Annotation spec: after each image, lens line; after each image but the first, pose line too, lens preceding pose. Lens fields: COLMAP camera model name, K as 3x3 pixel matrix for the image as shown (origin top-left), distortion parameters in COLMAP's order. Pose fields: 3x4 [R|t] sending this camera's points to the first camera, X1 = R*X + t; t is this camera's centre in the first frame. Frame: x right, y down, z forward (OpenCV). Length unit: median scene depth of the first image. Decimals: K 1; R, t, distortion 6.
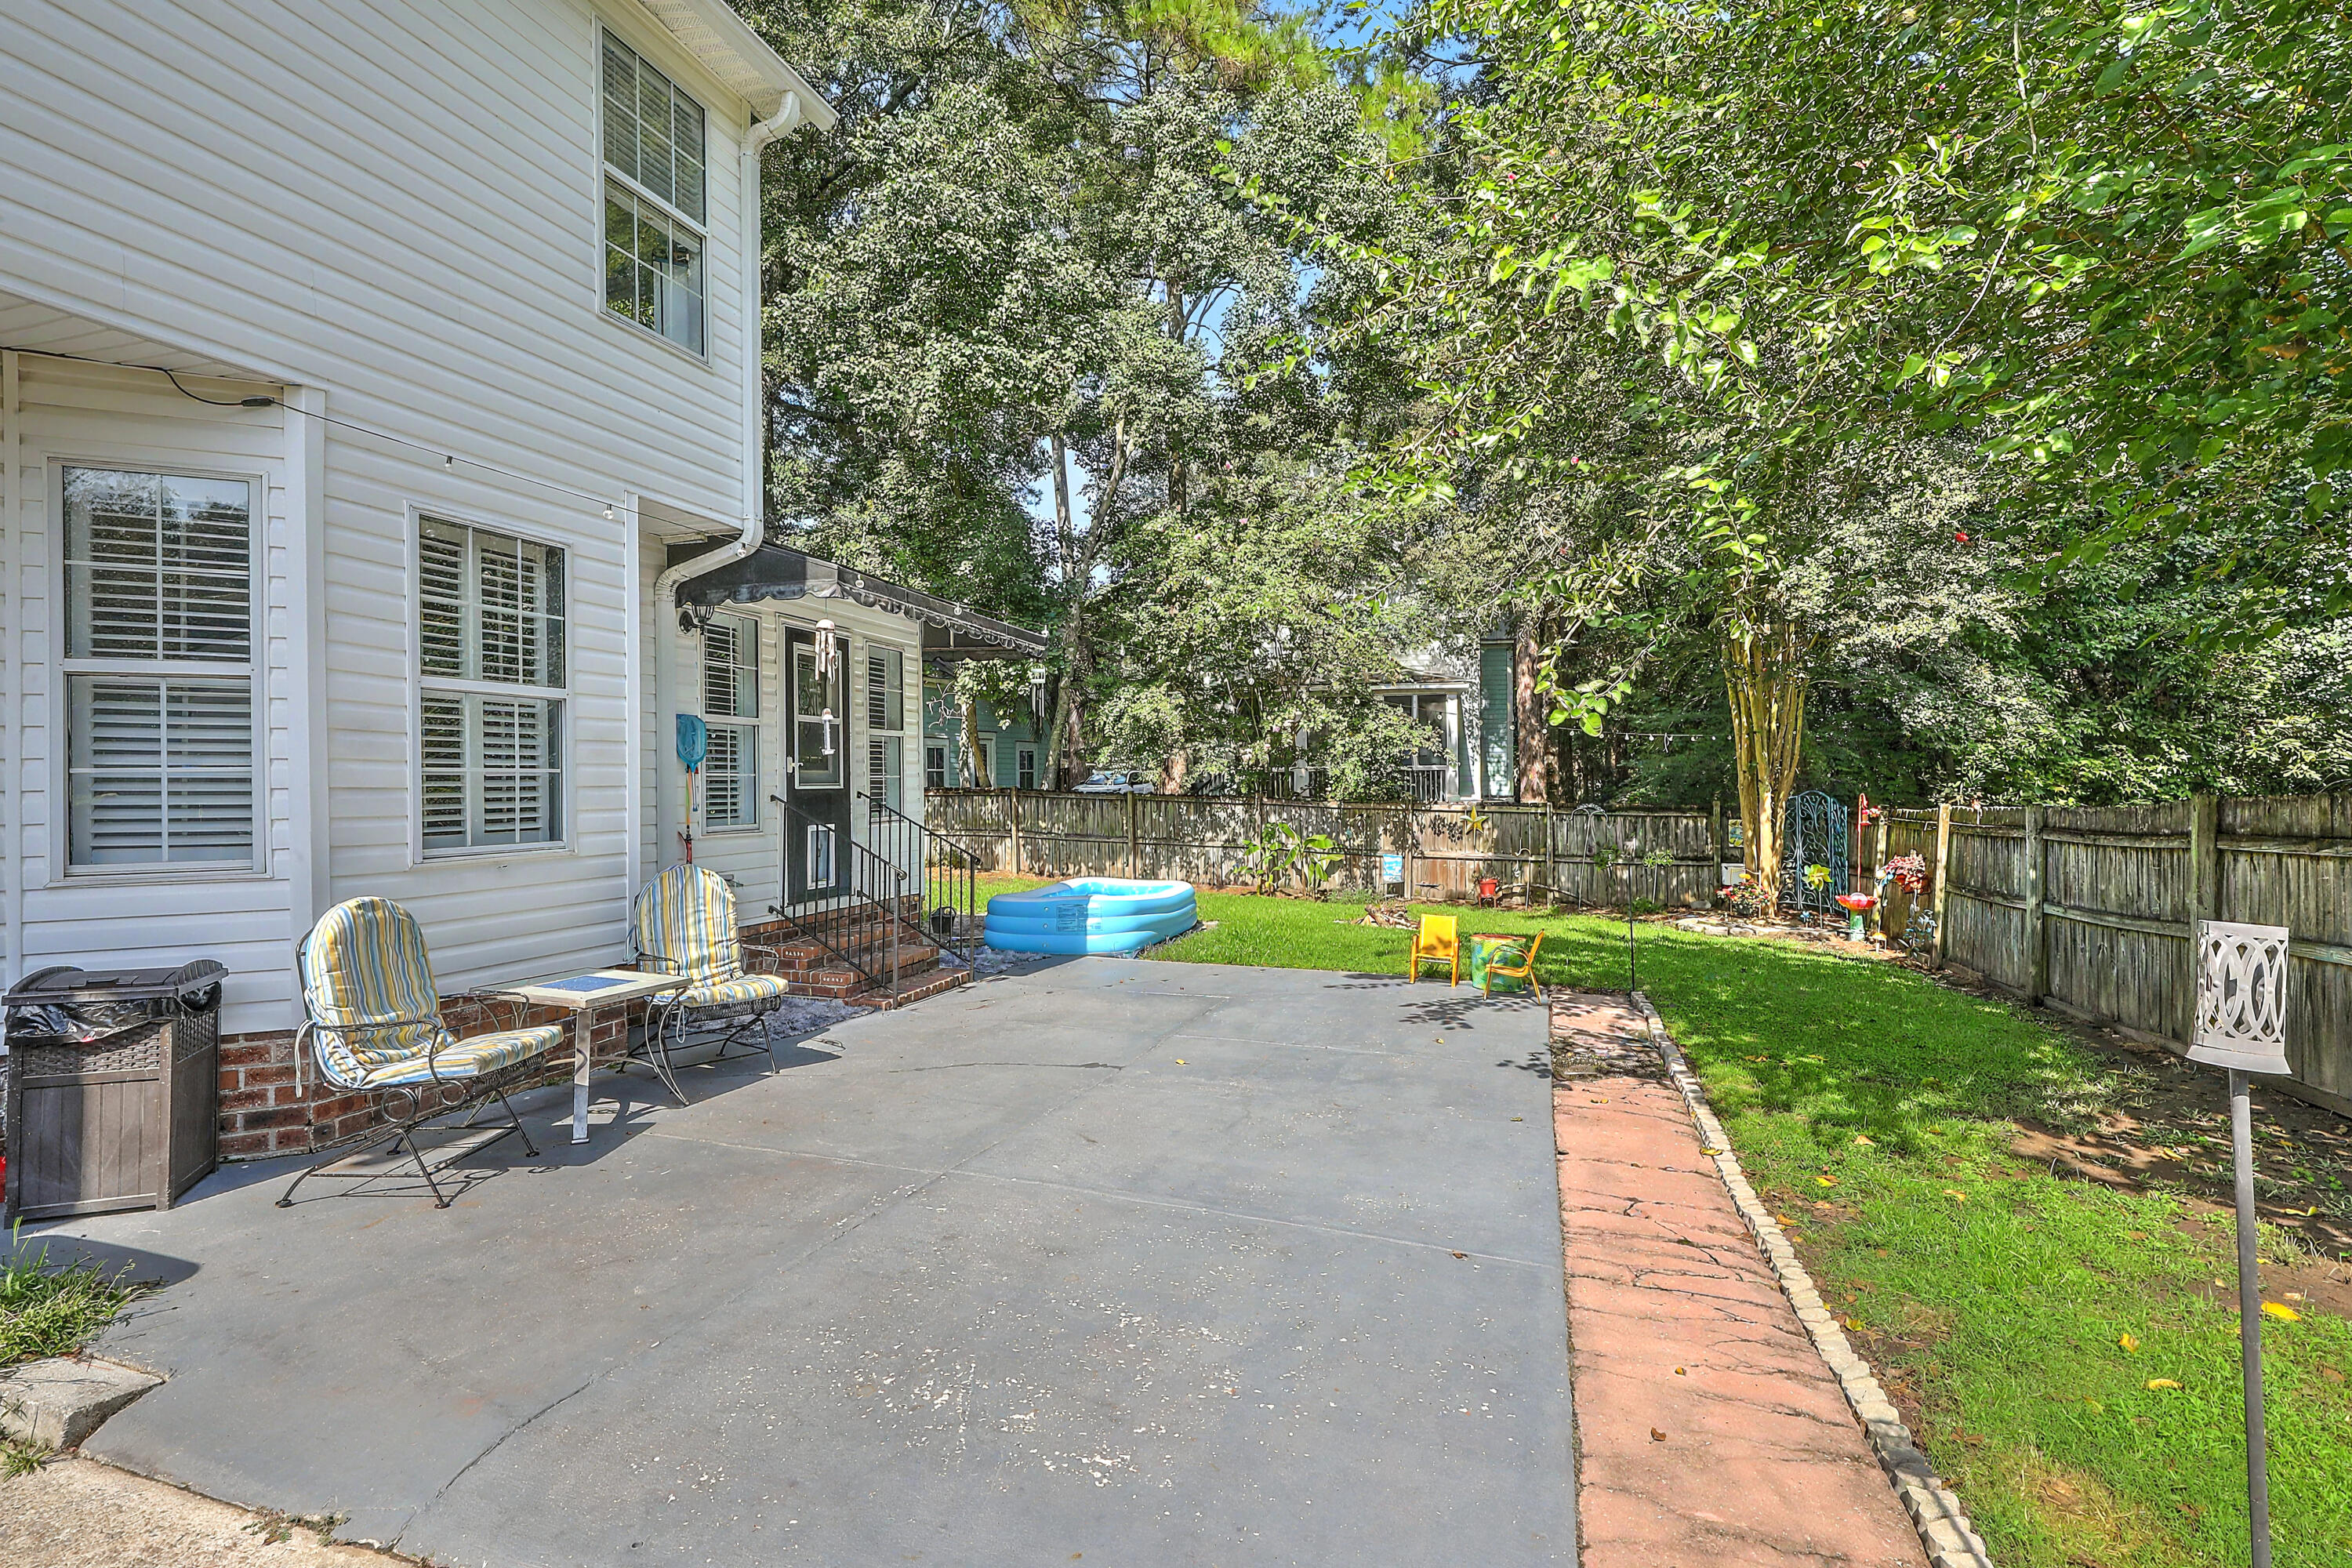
lens RADIAL K [[1081.9, 0, 1182.1], [0, 1081.9, 789.3], [0, 0, 1]] dist [0.004264, 0.000196]
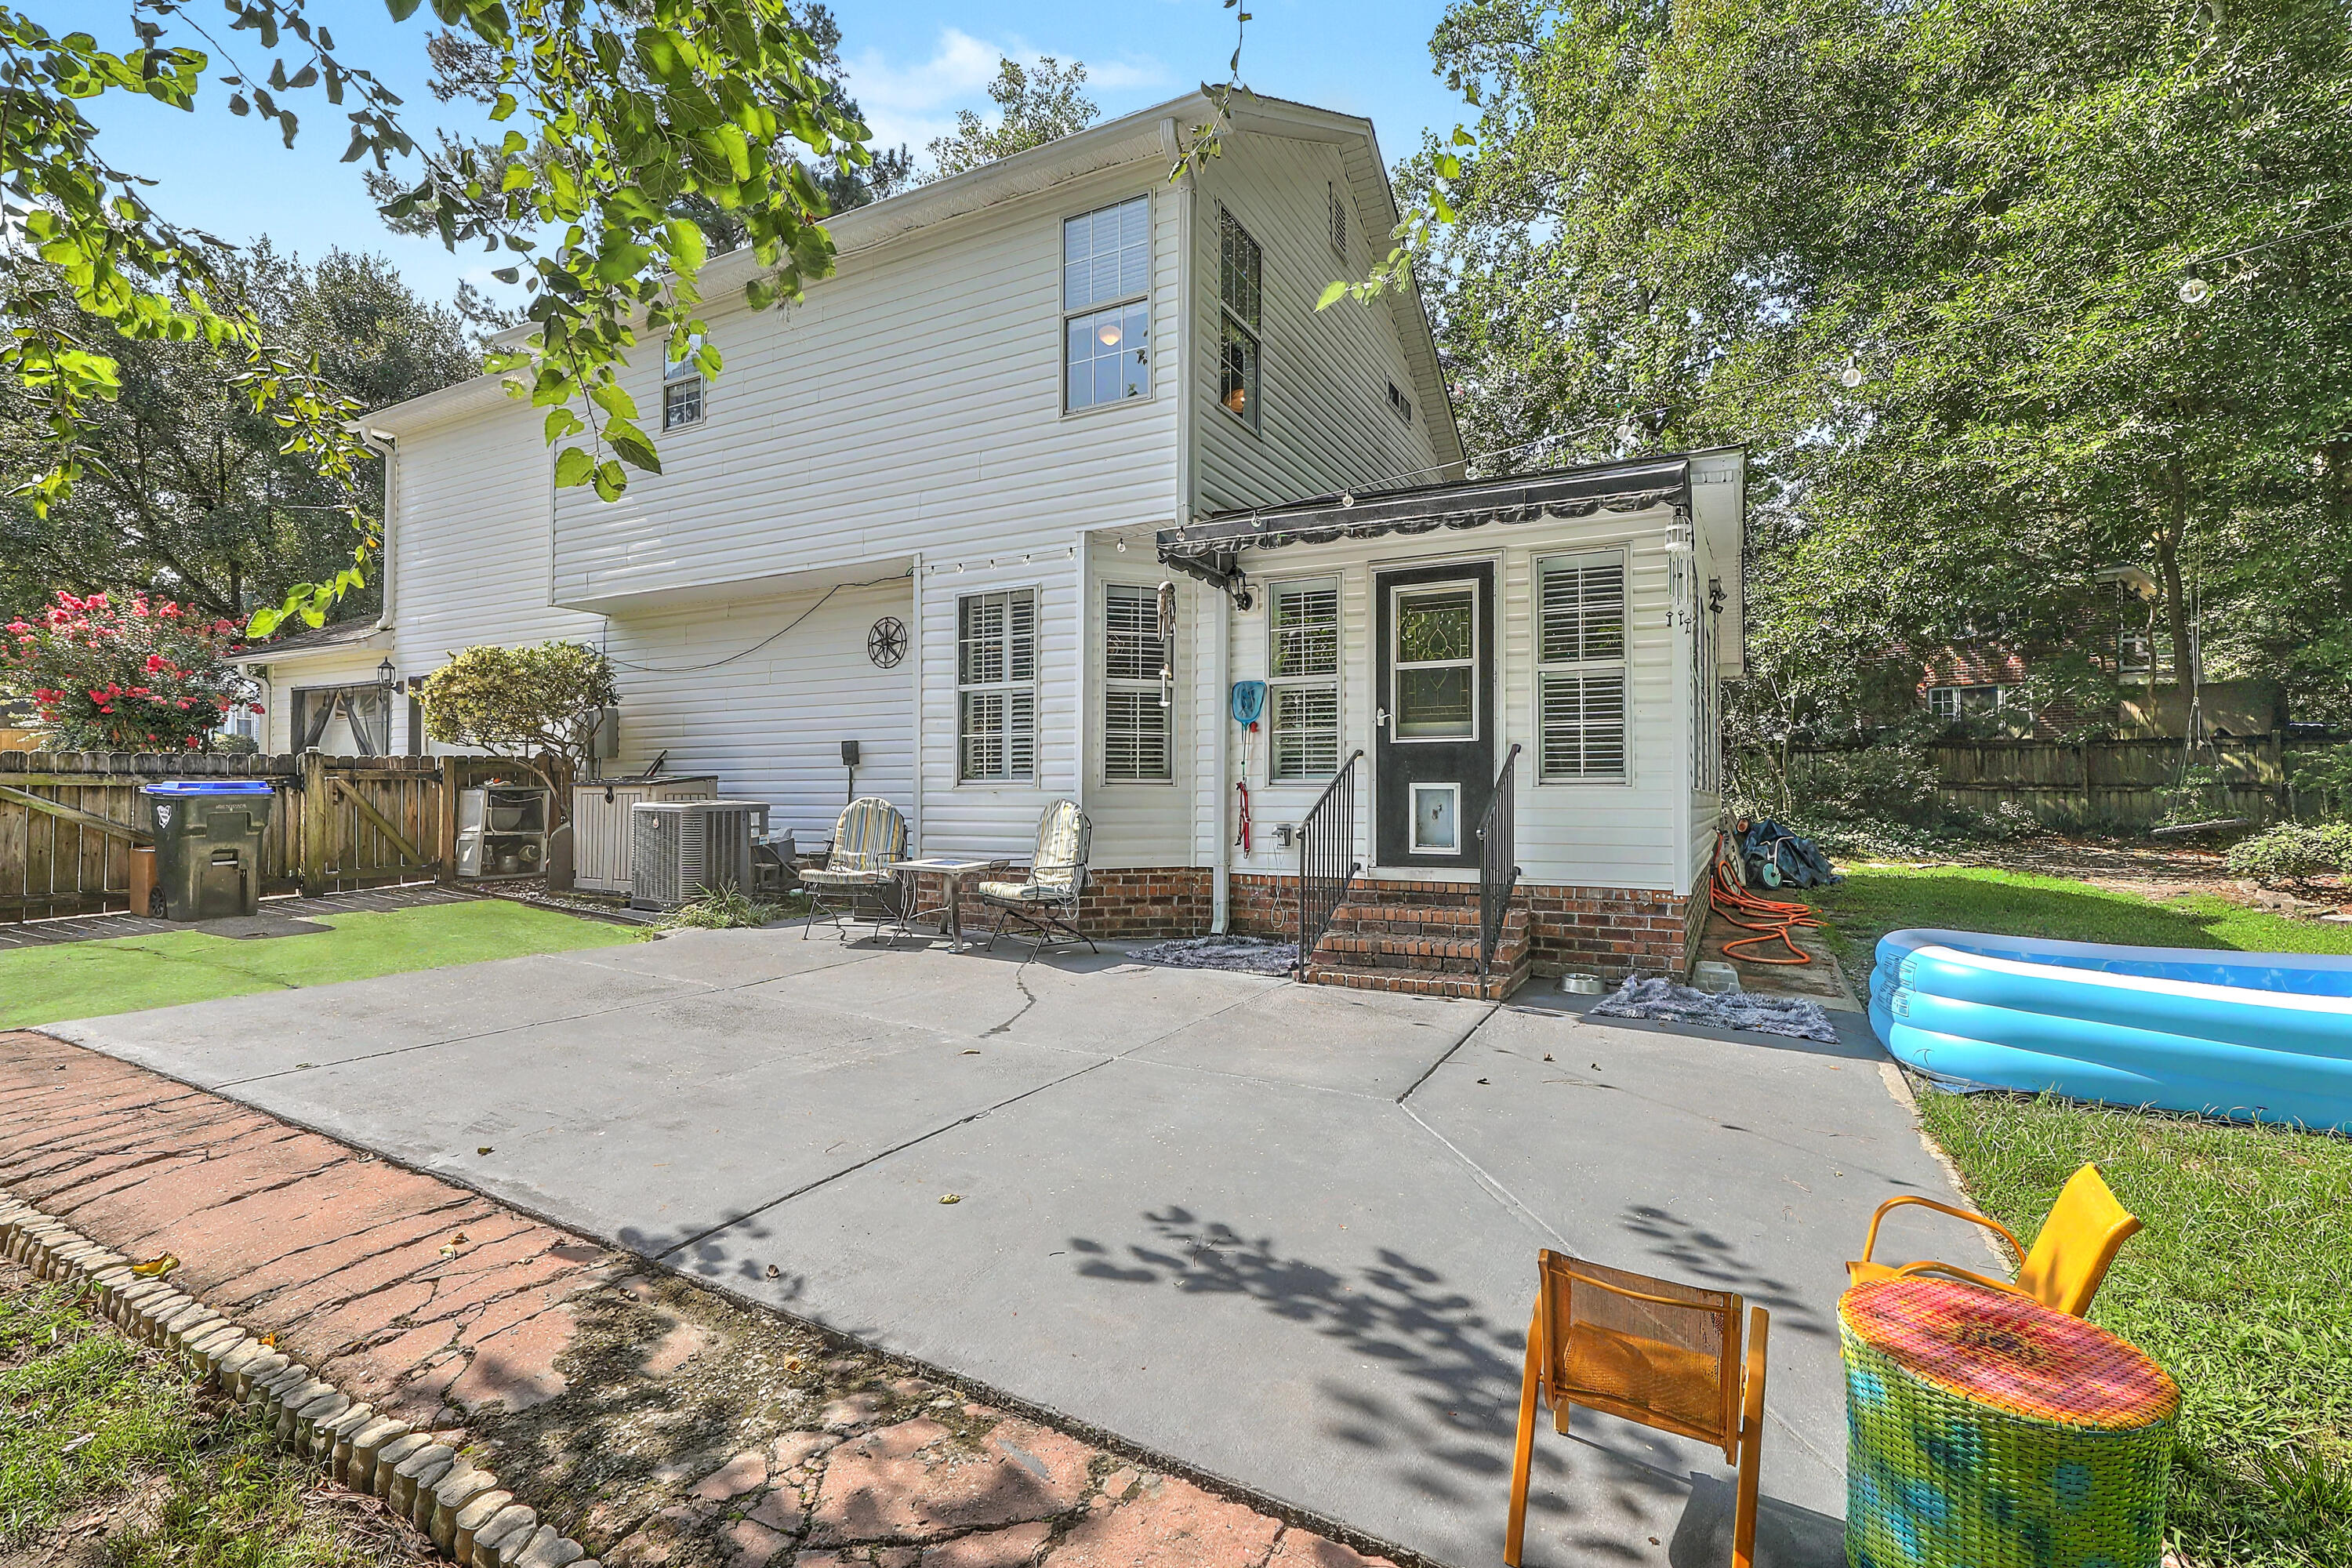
lens RADIAL K [[1081.9, 0, 1177.4], [0, 1081.9, 780.9], [0, 0, 1]] dist [0.004264, 0.000196]
pose [[-0.190257, -0.005724, -0.981718, 0.596208], [-0.004230, 0.999978, -0.005011, 0.037936], [0.981725, 0.003200, -0.190277, 0.994682]]
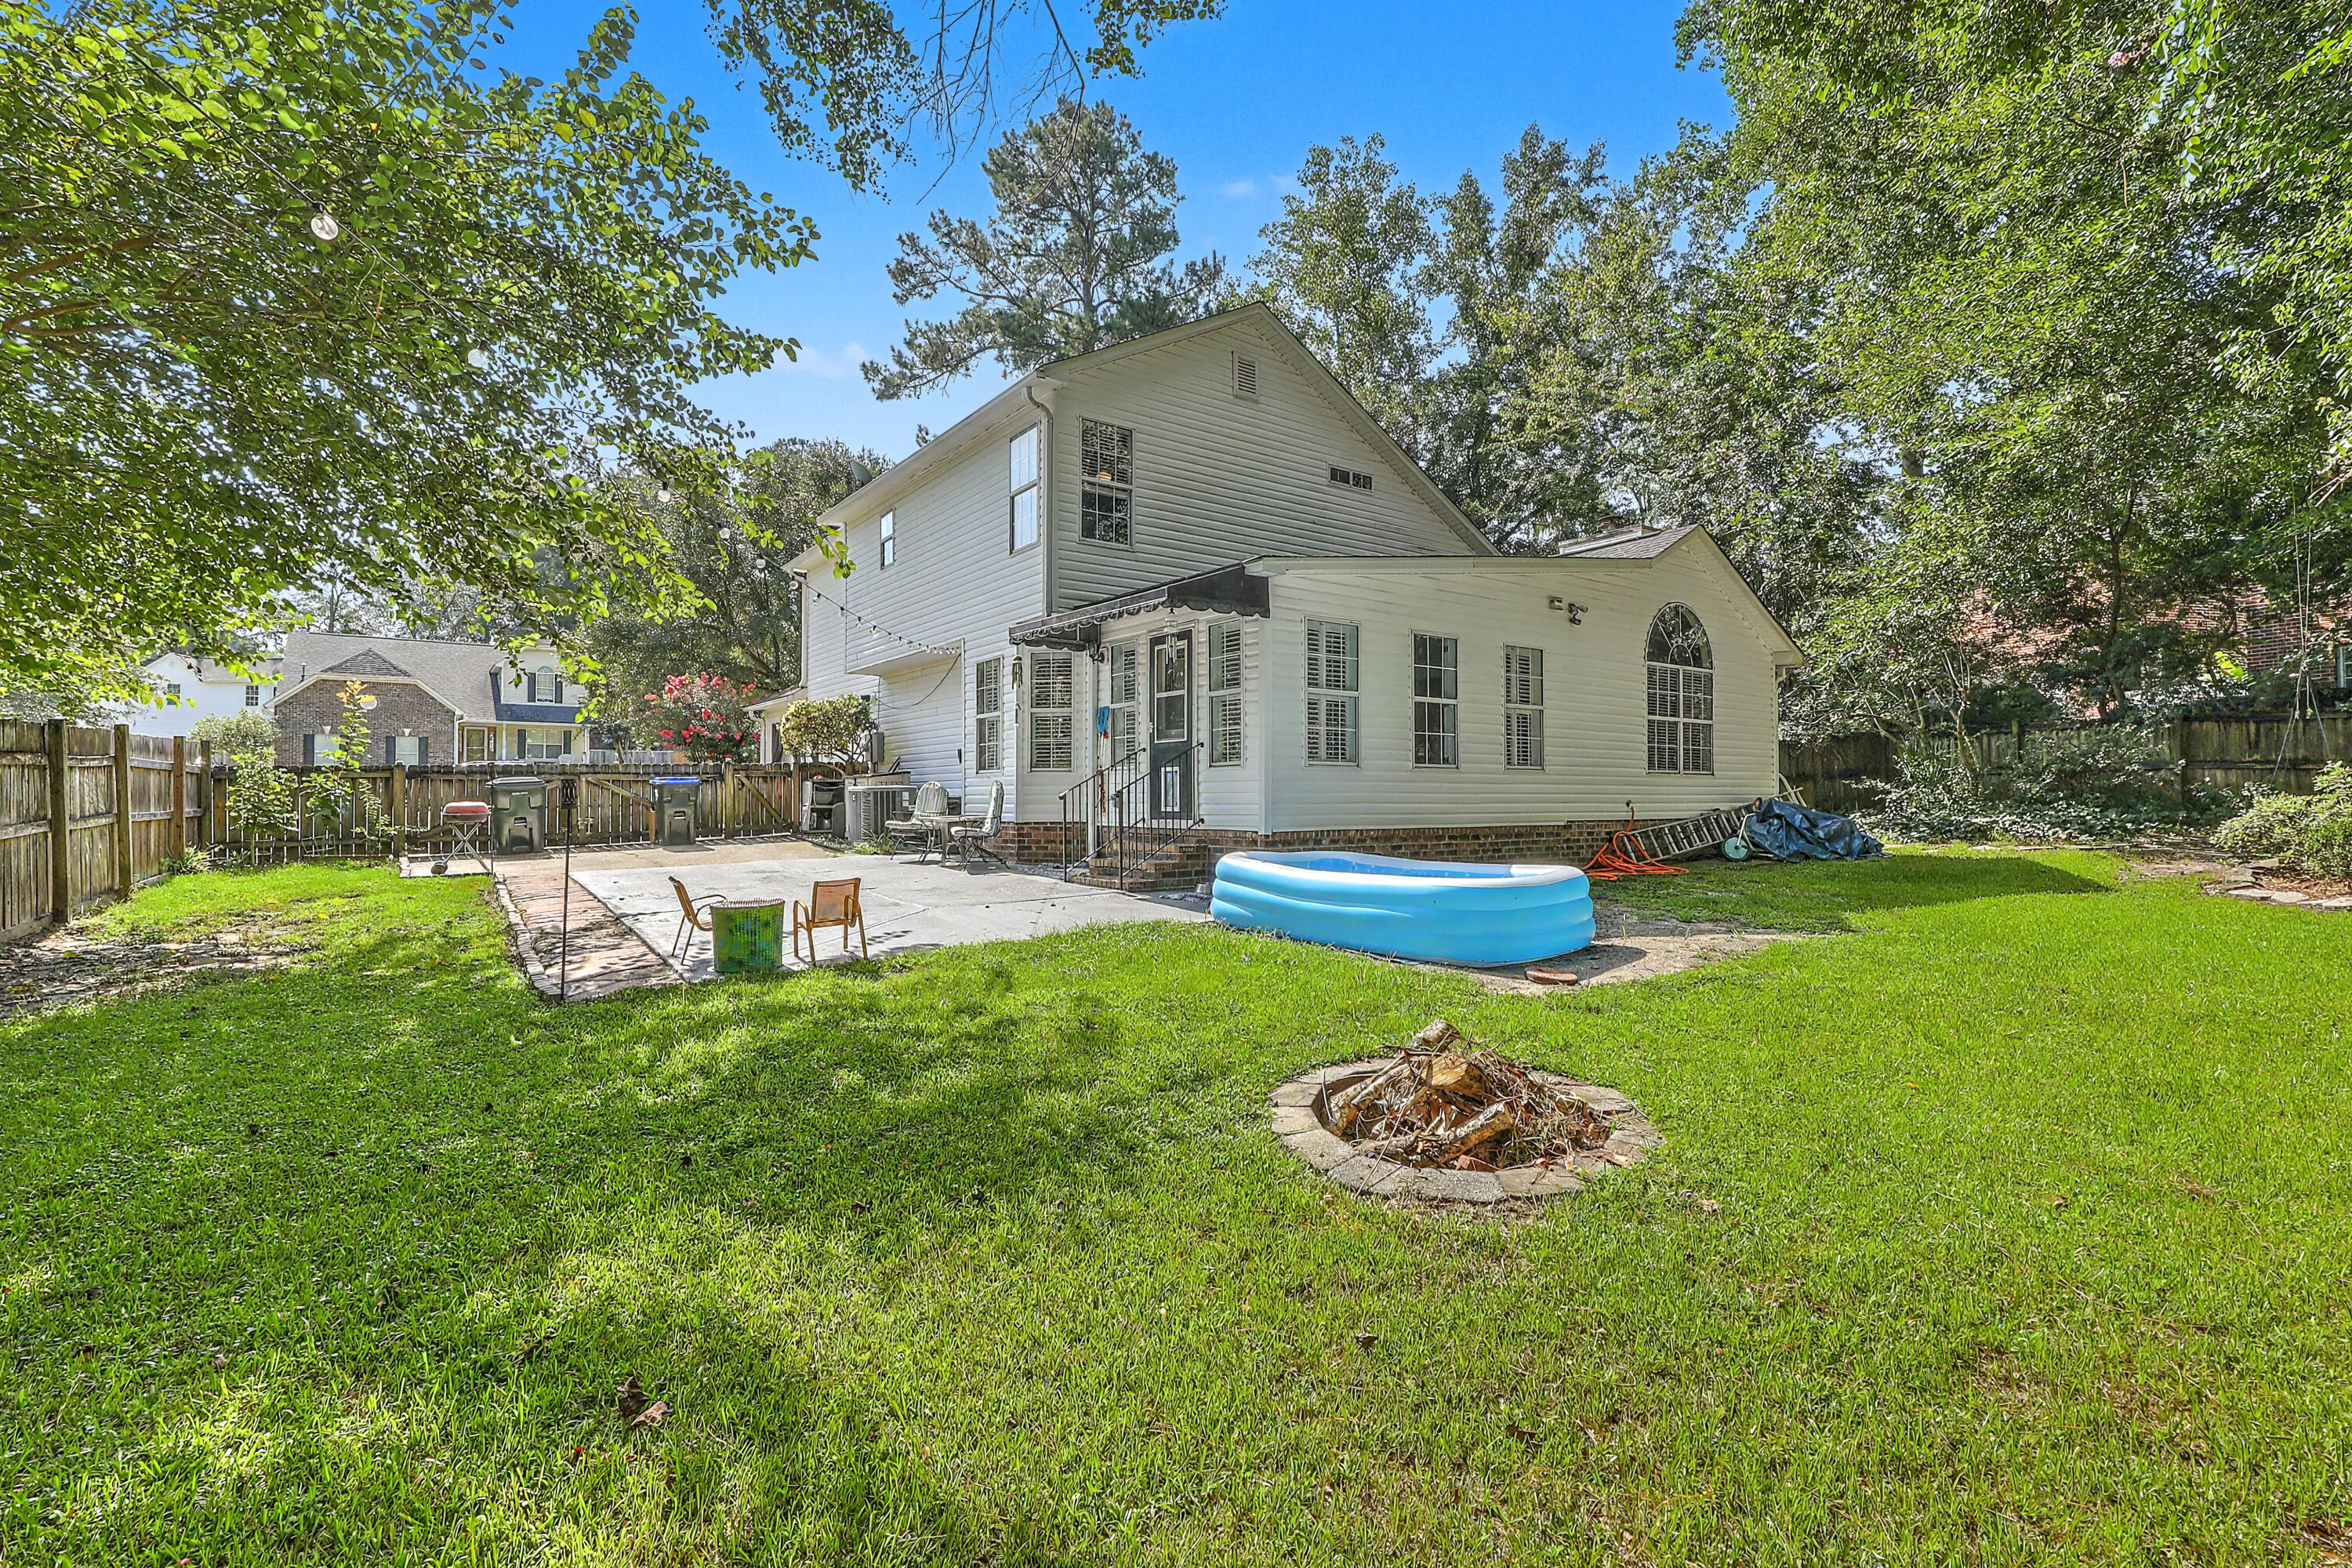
lens RADIAL K [[1081.9, 0, 1173.9], [0, 1081.9, 788.3], [0, 0, 1]] dist [0.004264, 0.000196]
pose [[-0.606862, 0.005998, -0.794784, 0.828938], [0.005681, 0.999979, 0.003208, 0.058152], [0.794787, -0.002568, -0.606884, 1.935991]]
